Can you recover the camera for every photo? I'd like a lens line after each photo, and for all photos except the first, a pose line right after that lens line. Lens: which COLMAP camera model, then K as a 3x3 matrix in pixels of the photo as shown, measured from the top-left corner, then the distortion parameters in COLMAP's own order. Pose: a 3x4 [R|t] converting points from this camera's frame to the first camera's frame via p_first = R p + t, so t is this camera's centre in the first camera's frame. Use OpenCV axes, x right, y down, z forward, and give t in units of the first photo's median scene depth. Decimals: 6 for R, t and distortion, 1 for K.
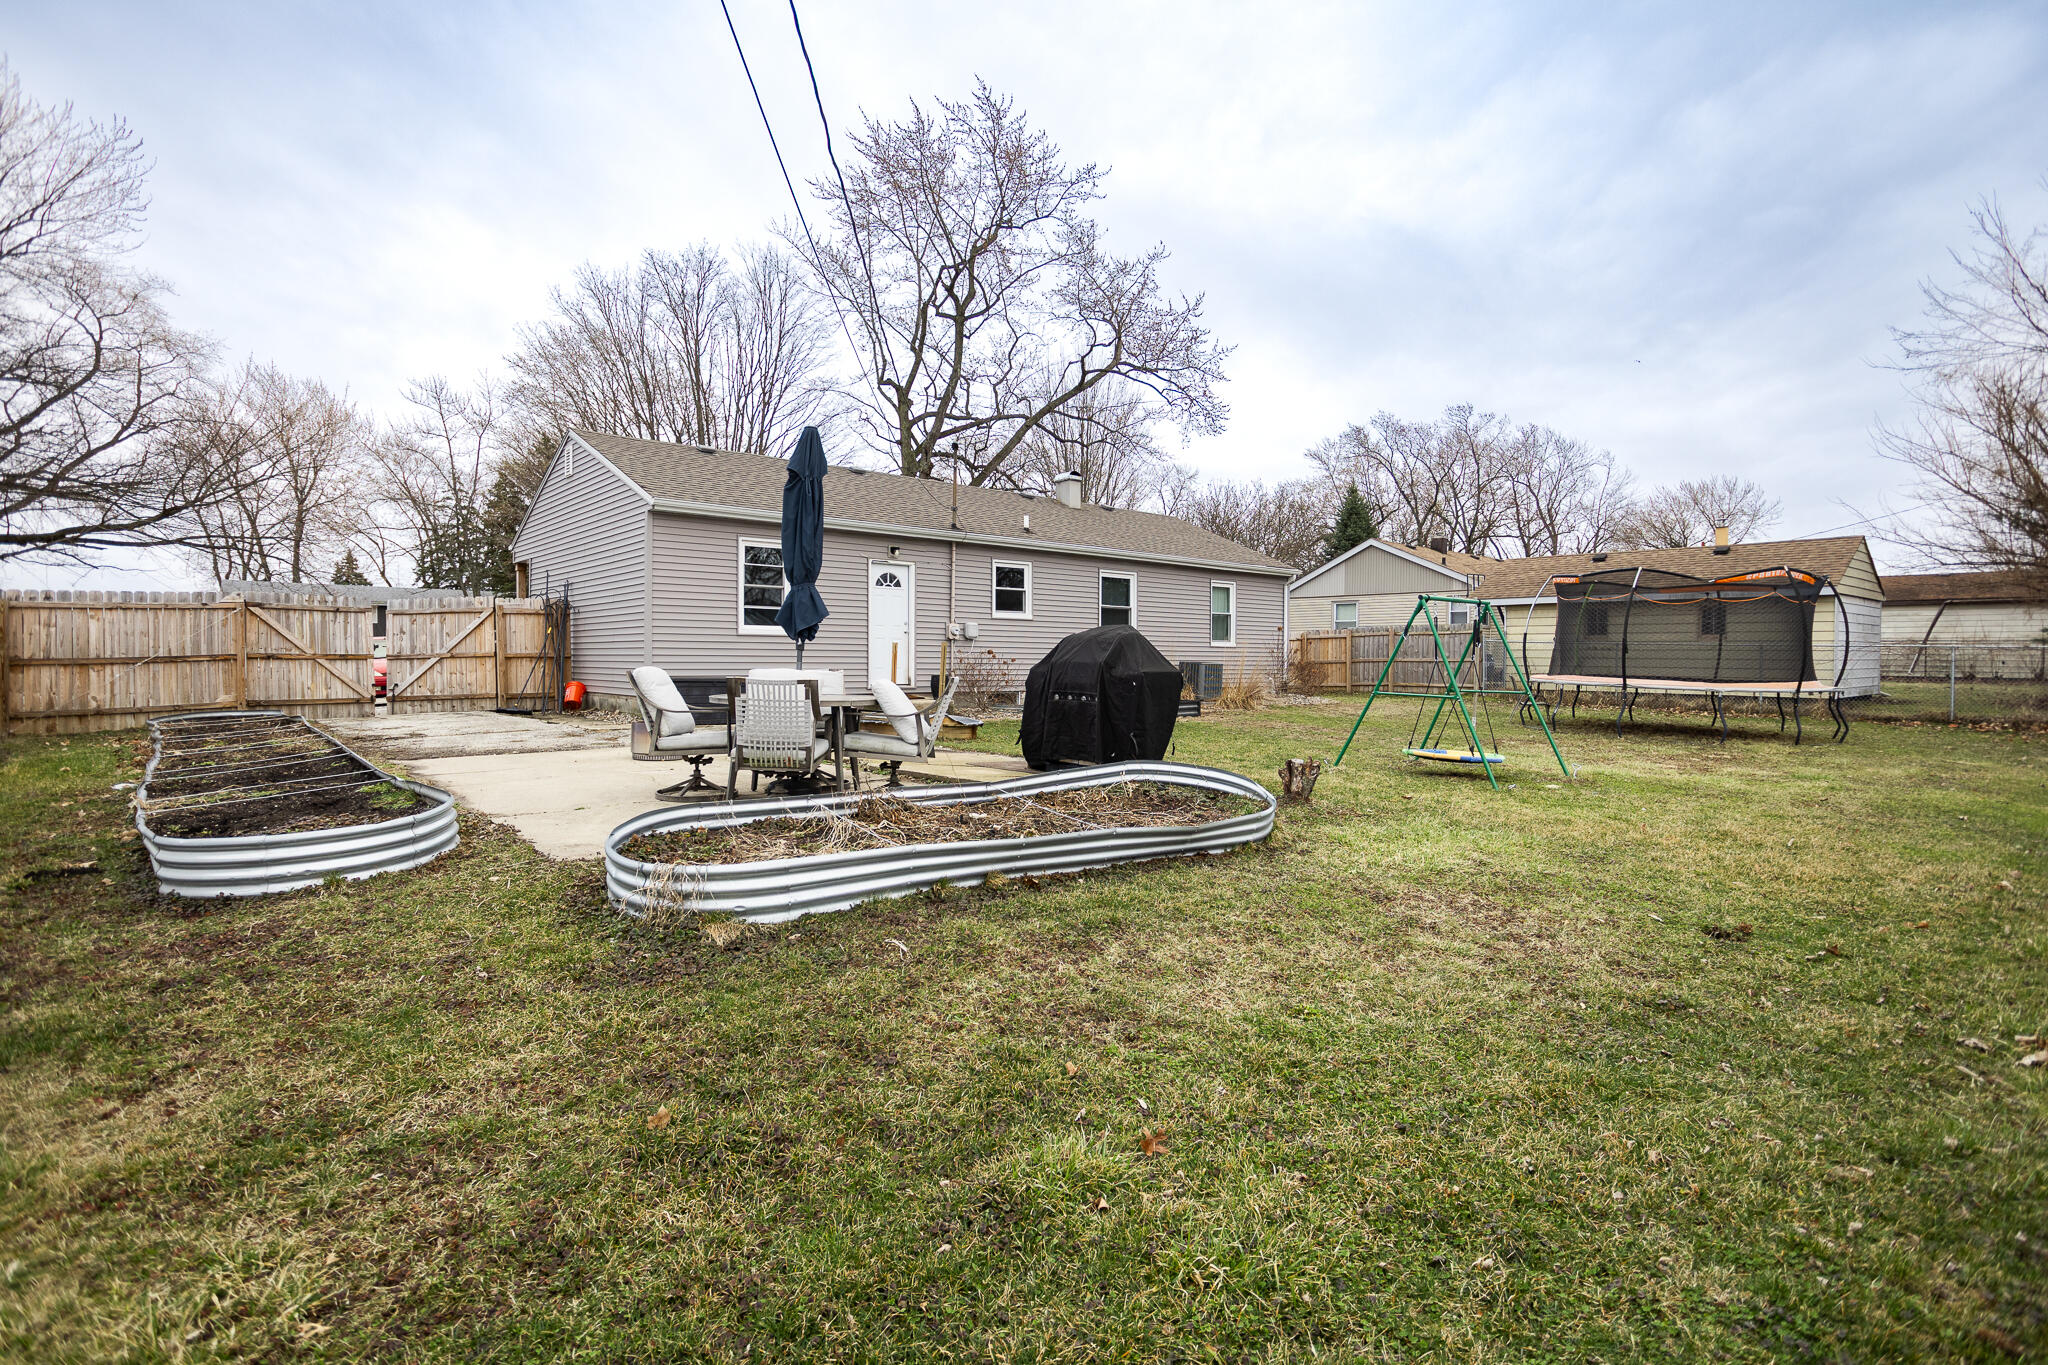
lens RADIAL K [[989.2, 0, 1025.6], [0, 989.2, 672.4], [0, 0, 1]] dist [-0.000717, -0.000164]
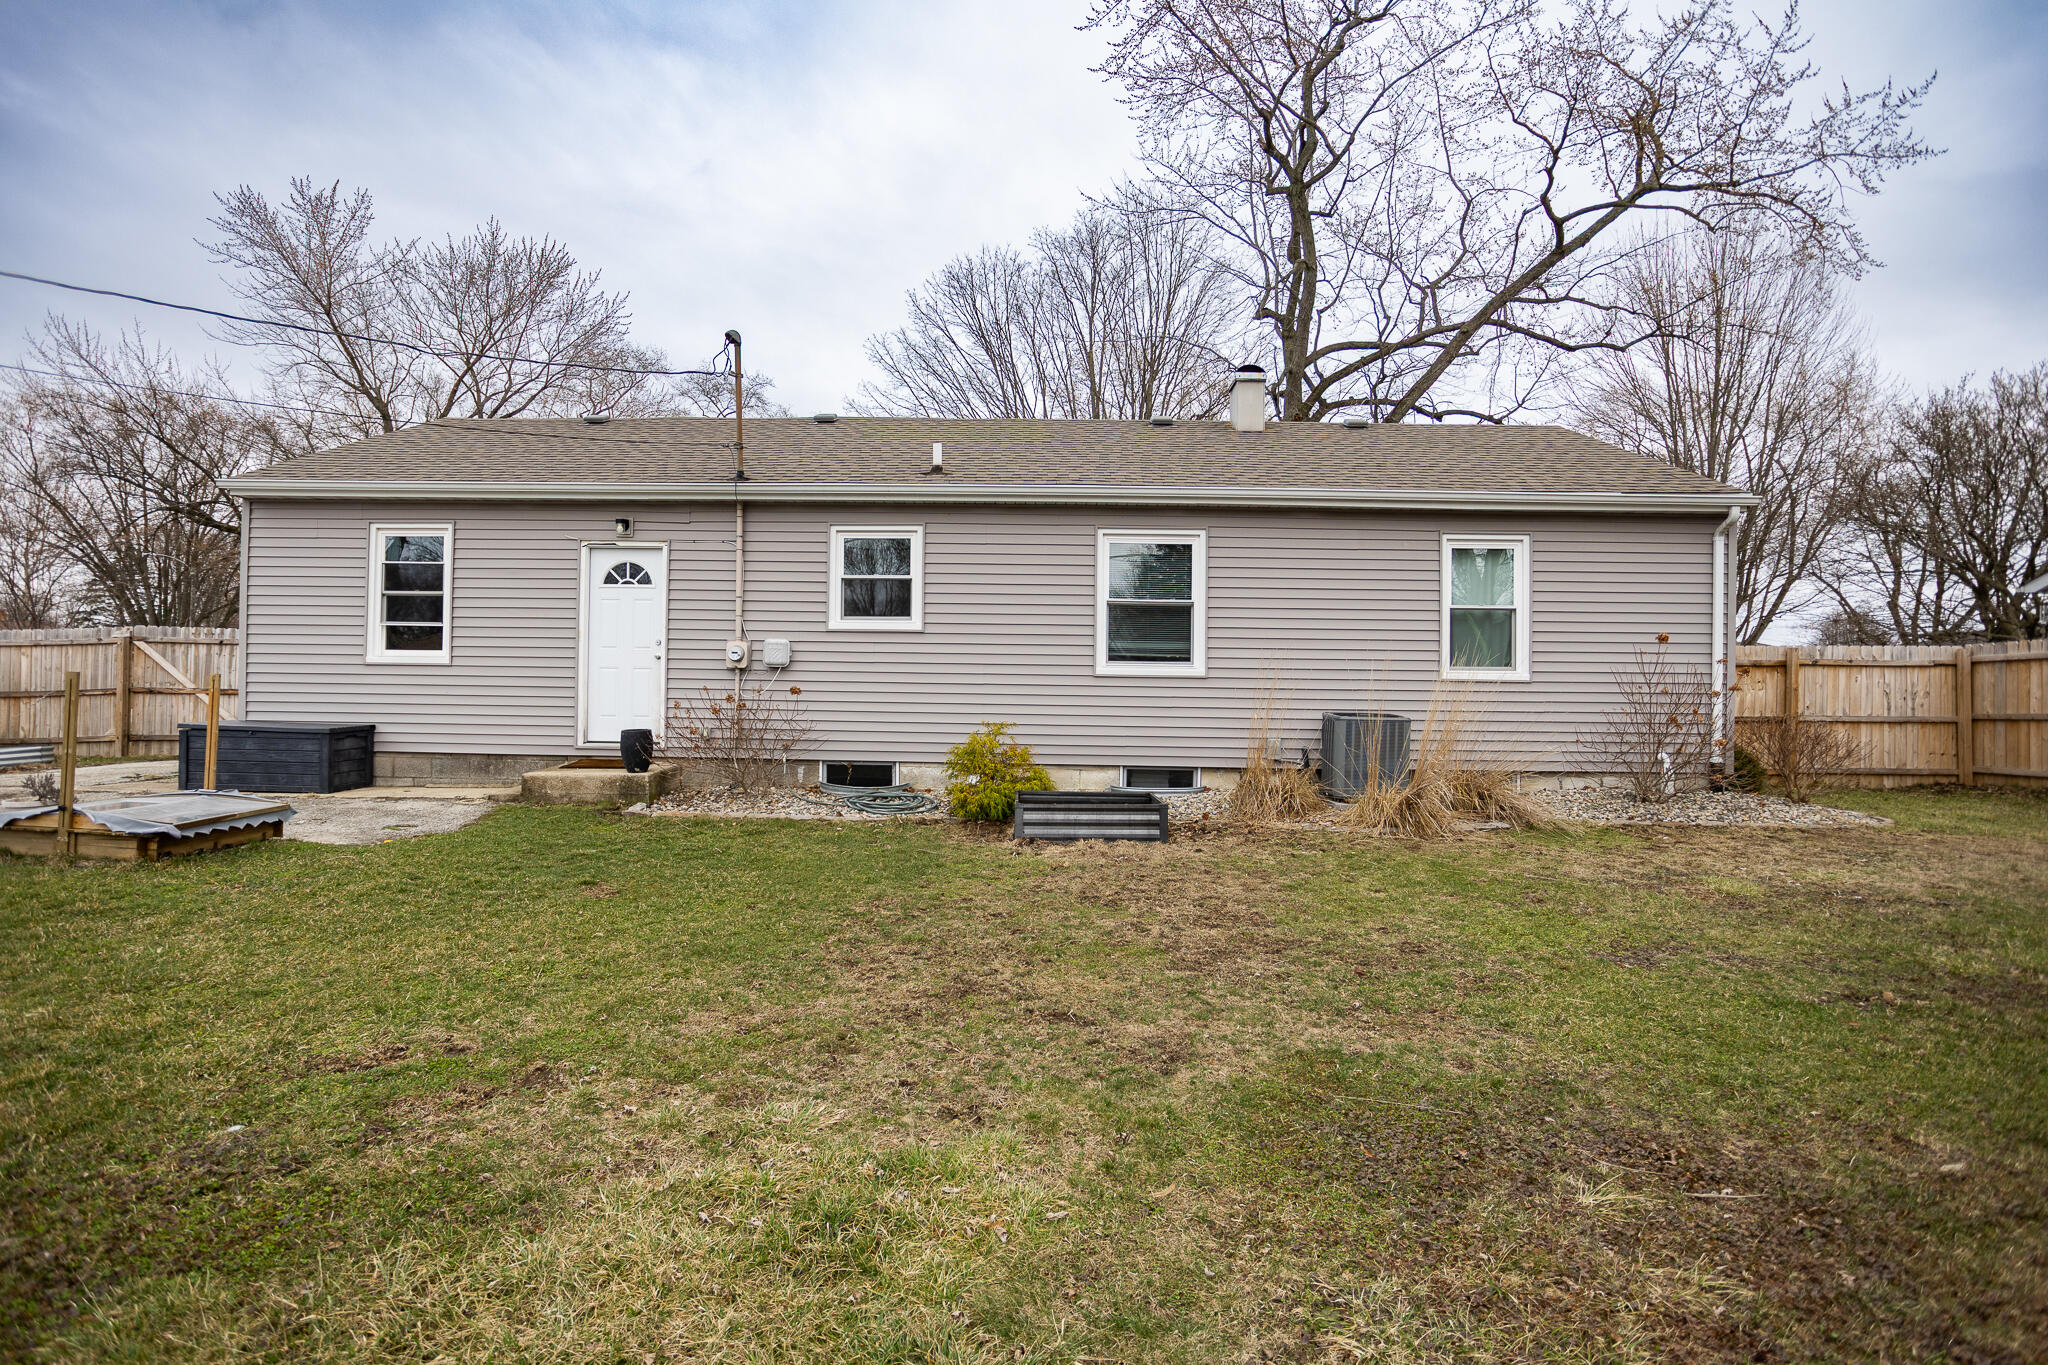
lens RADIAL K [[997.5, 0, 1023.4], [0, 997.5, 683.5], [0, 0, 1]] dist [-0.003921, 0.000826]
pose [[0.741212, 0.003295, -0.671263, 0.446652], [-0.016446, 0.999777, -0.013252, -0.019694], [0.671070, 0.020863, 0.741100, 0.678879]]
